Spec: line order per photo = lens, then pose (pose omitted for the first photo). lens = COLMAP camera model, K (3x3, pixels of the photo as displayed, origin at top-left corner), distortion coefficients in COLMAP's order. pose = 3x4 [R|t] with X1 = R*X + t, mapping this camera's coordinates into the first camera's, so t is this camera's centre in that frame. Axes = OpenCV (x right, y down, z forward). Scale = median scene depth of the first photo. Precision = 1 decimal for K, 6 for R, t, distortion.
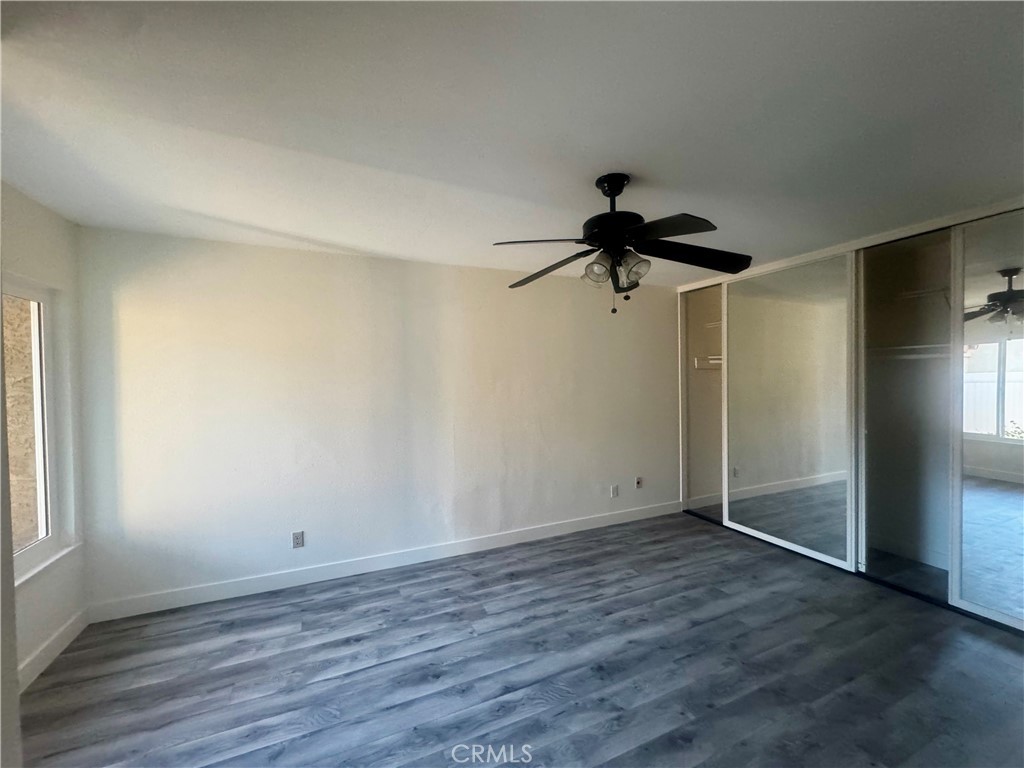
lens RADIAL K [[412.0, 0, 512.8], [0, 412.0, 381.3], [0, 0, 1]] dist [-0.007275, 0.001004]
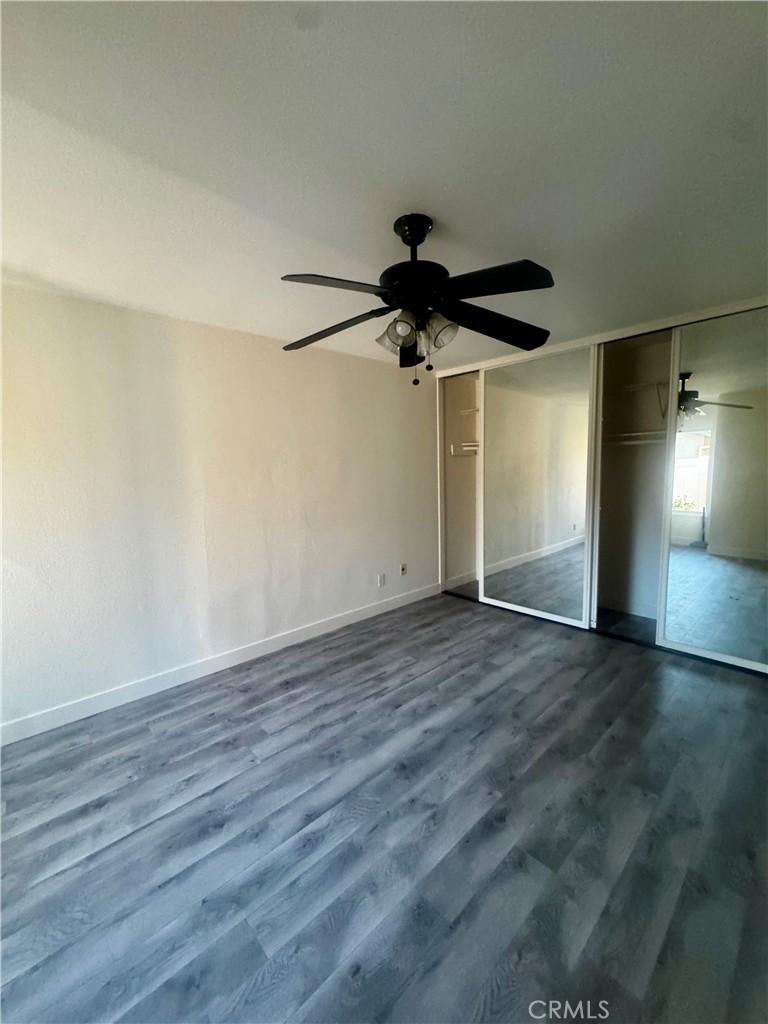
lens RADIAL K [[412.0, 0, 387.0], [0, 412.0, 511.2], [0, 0, 1]] dist [-0.007275, 0.001004]
pose [[0.944389, -0.044214, 0.325843, -0.086730], [0.013434, 0.995280, 0.096116, 0.013819], [-0.328555, -0.086393, 0.940525, 0.136952]]
